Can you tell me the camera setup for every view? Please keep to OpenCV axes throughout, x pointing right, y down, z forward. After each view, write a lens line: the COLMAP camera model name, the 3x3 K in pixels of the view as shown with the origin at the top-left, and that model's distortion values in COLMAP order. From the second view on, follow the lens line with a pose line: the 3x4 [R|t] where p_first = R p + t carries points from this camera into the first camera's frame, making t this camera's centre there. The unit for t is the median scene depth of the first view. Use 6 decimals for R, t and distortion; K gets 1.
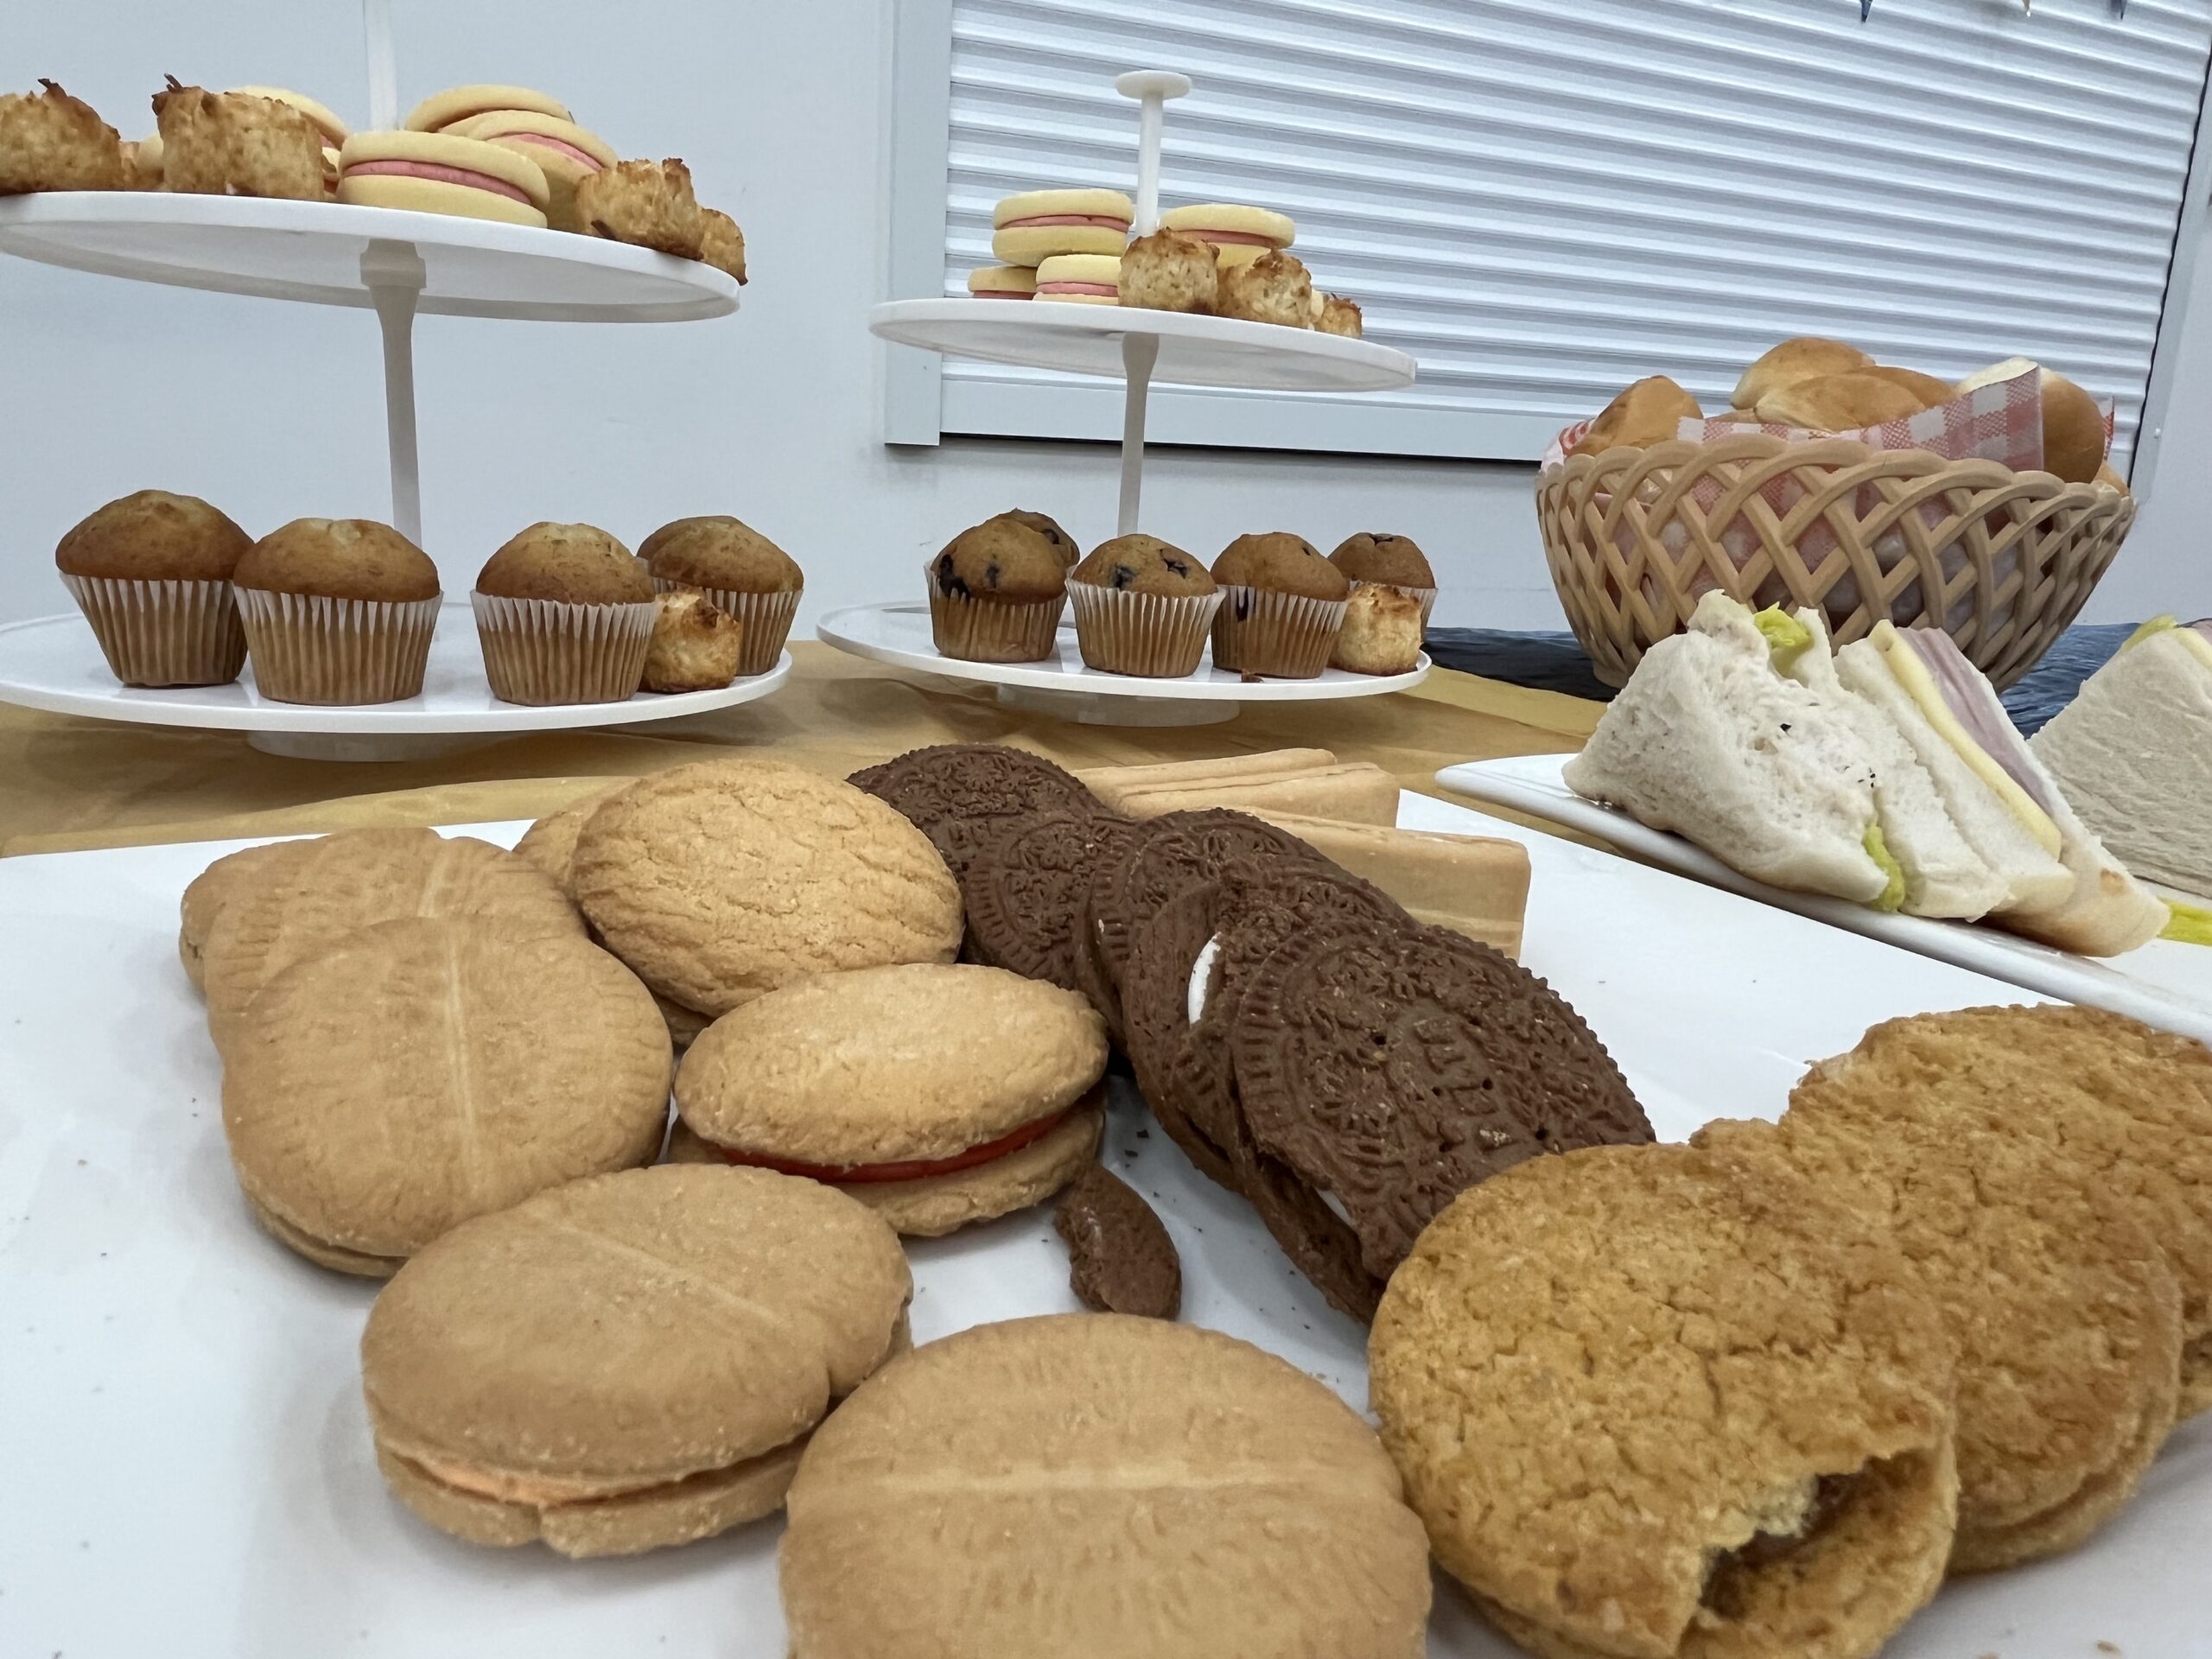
lens RADIAL K [[1415.8, 0, 1017.8], [0, 1415.8, 779.2], [0, 0, 1]] dist [-0.010010, -0.004221]
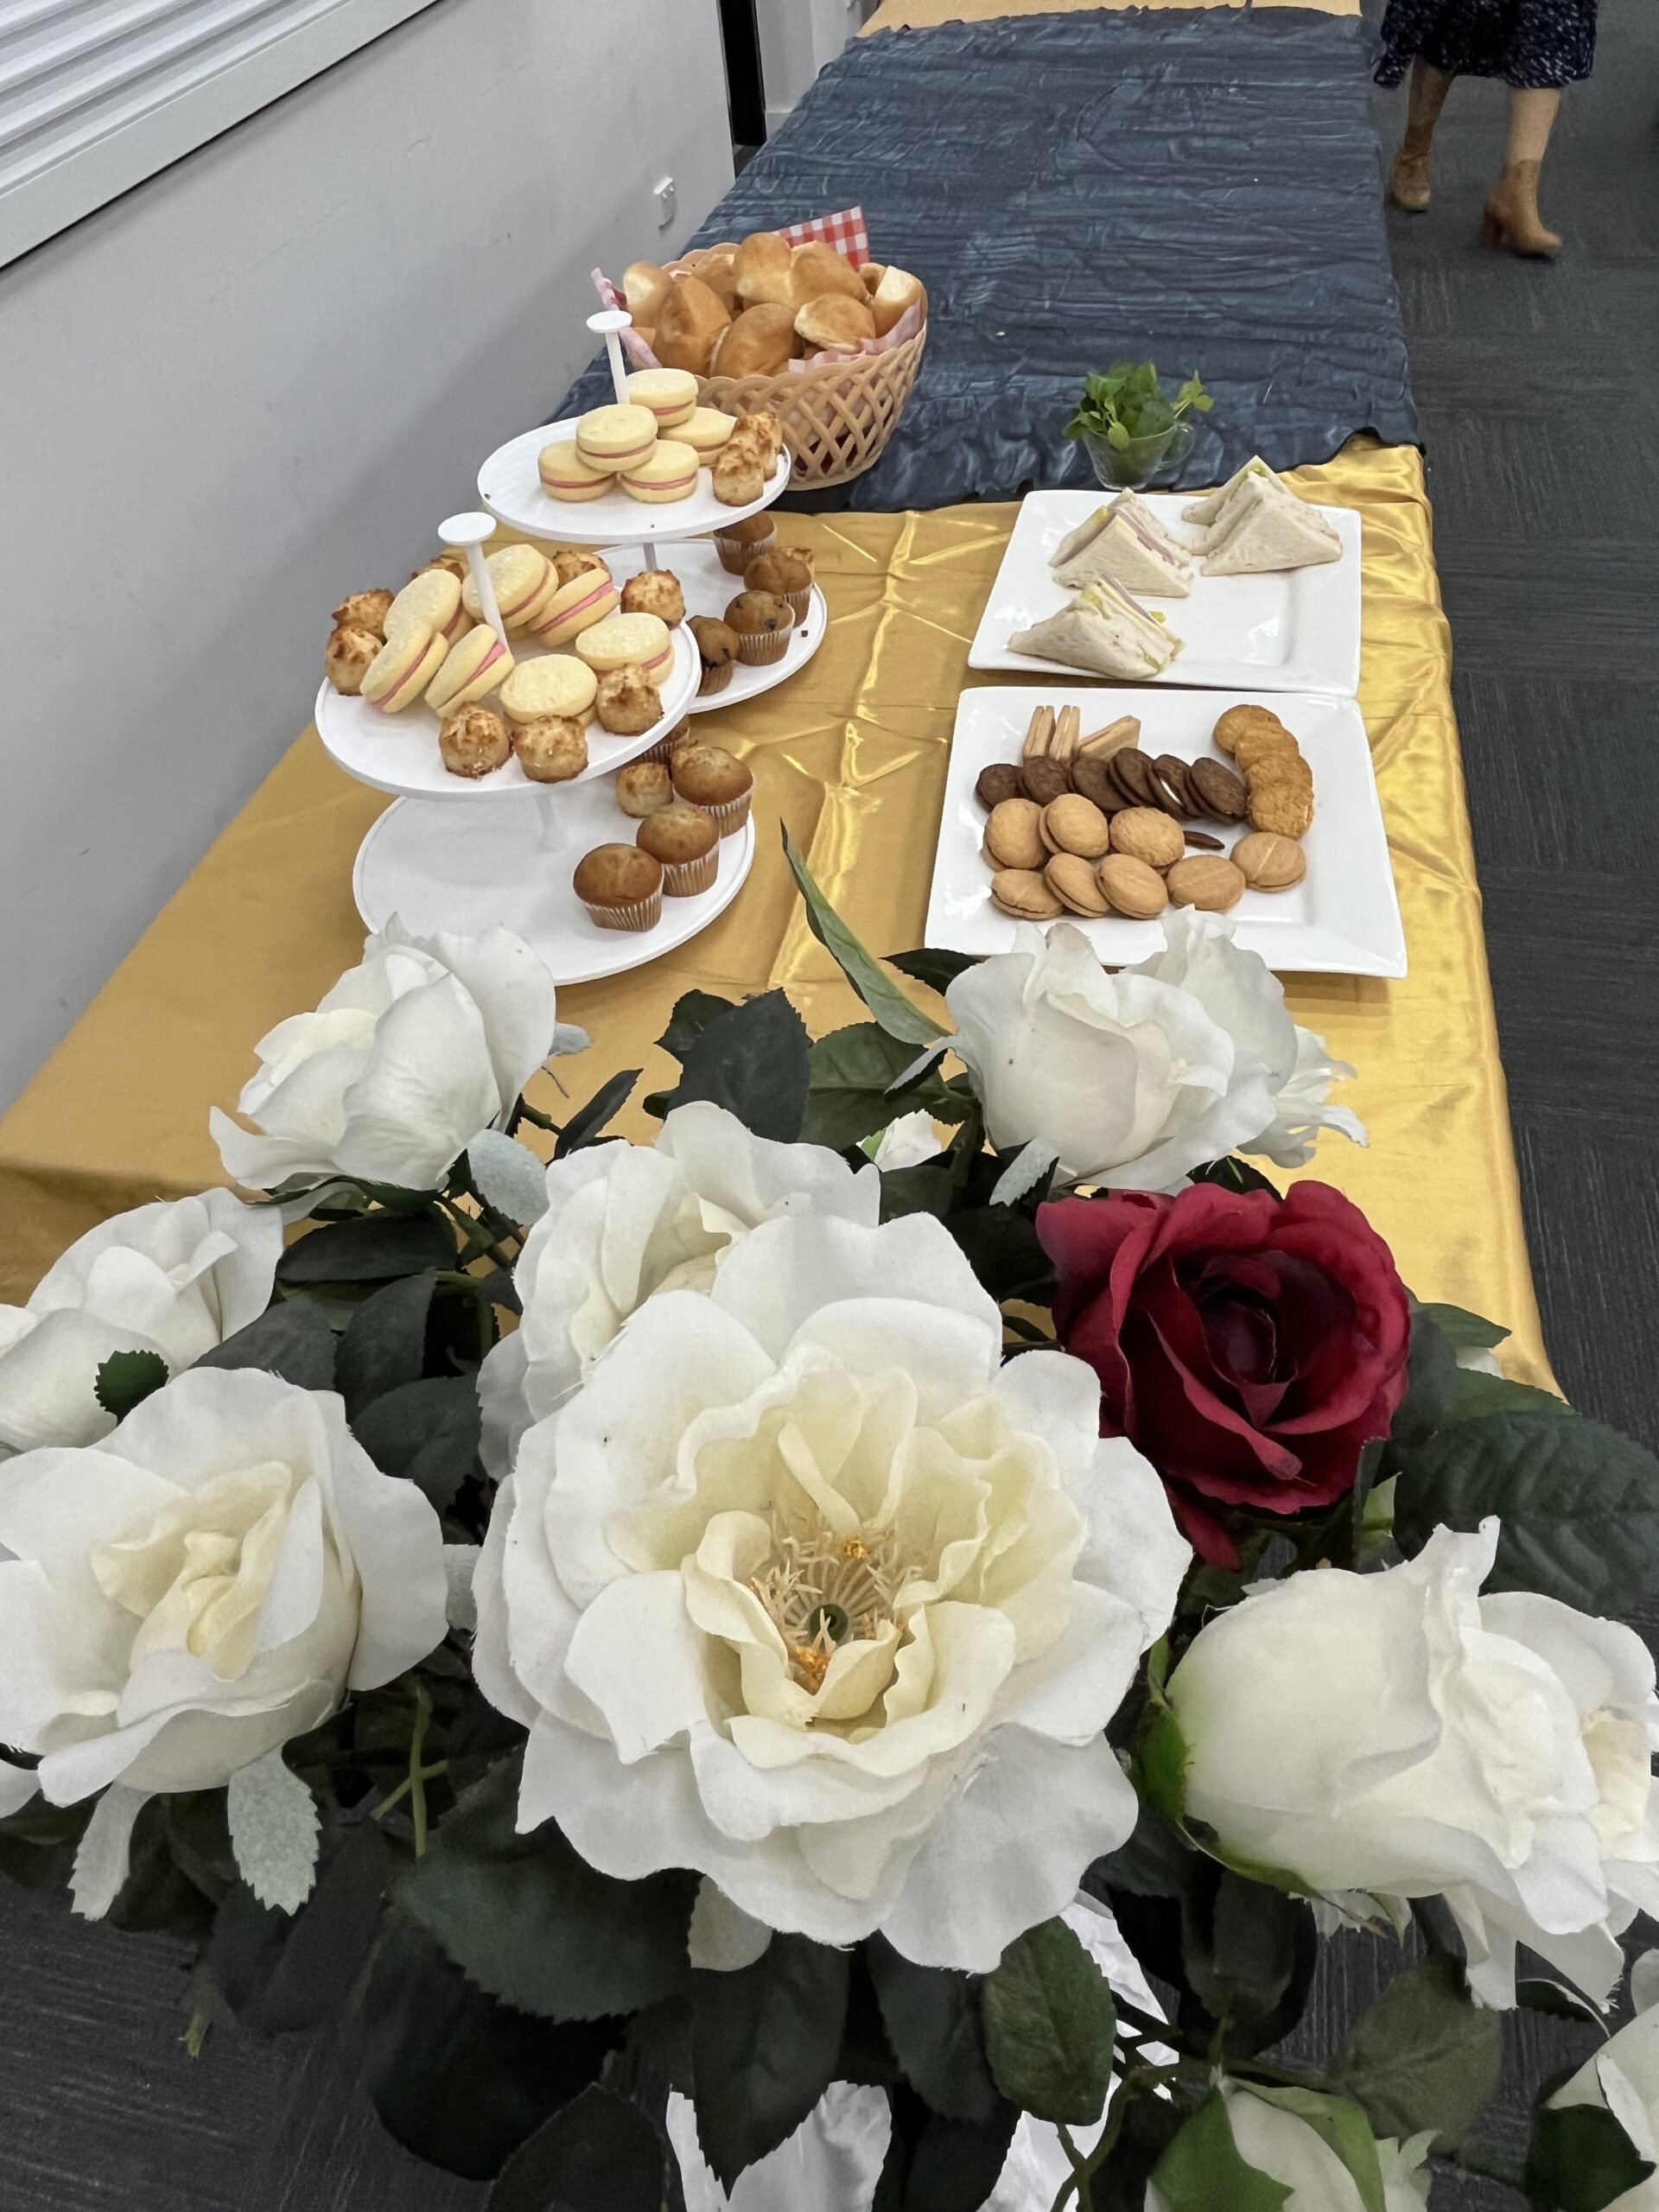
lens RADIAL K [[1426.4, 0, 829.5], [0, 1426.4, 1106.0], [0, 0, 1]] dist [0.002741, 0.000918]
pose [[0.546168, -0.676026, 0.494660, -1.198392], [0.258012, 0.697569, 0.668452, -0.878957], [-0.796951, -0.237459, 0.555413, -0.363617]]
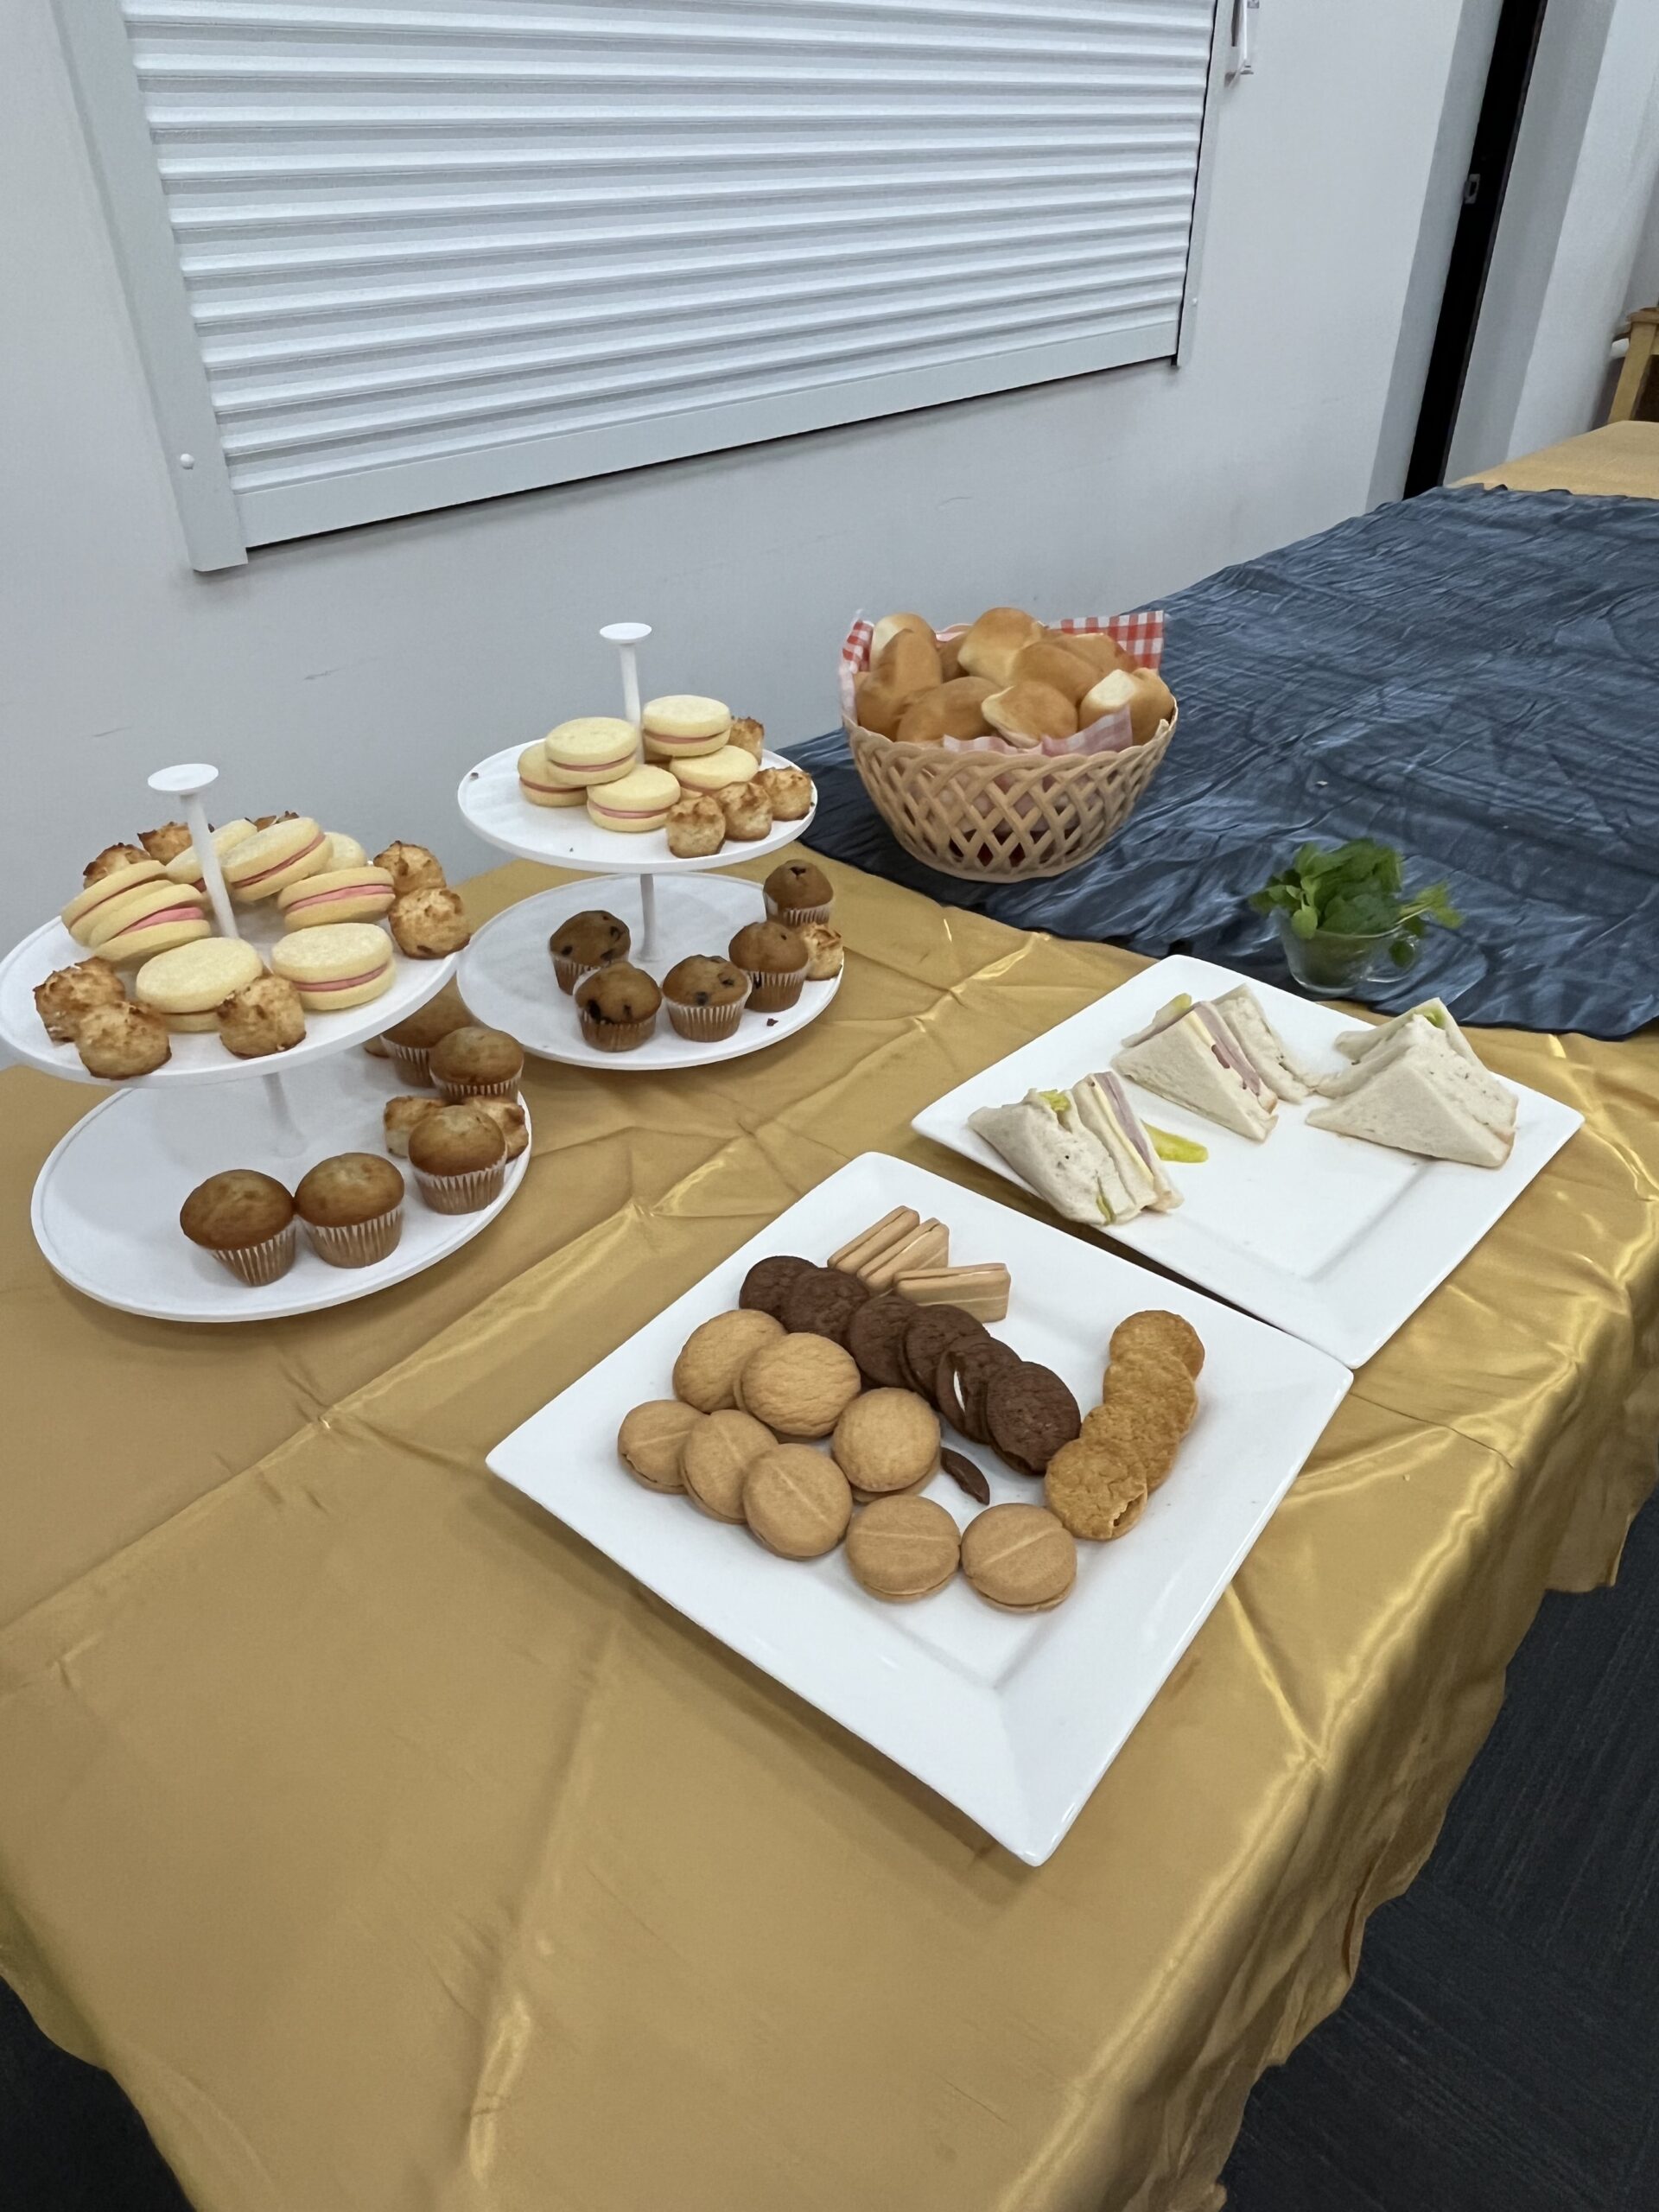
lens RADIAL K [[1426.4, 0, 829.5], [0, 1426.4, 1106.0], [0, 0, 1]] dist [0.002741, 0.000918]
pose [[0.893886, -0.296896, 0.335887, -0.350426], [0.139135, 0.895994, 0.421707, -0.624640], [-0.426156, -0.330224, 0.842225, -0.501021]]
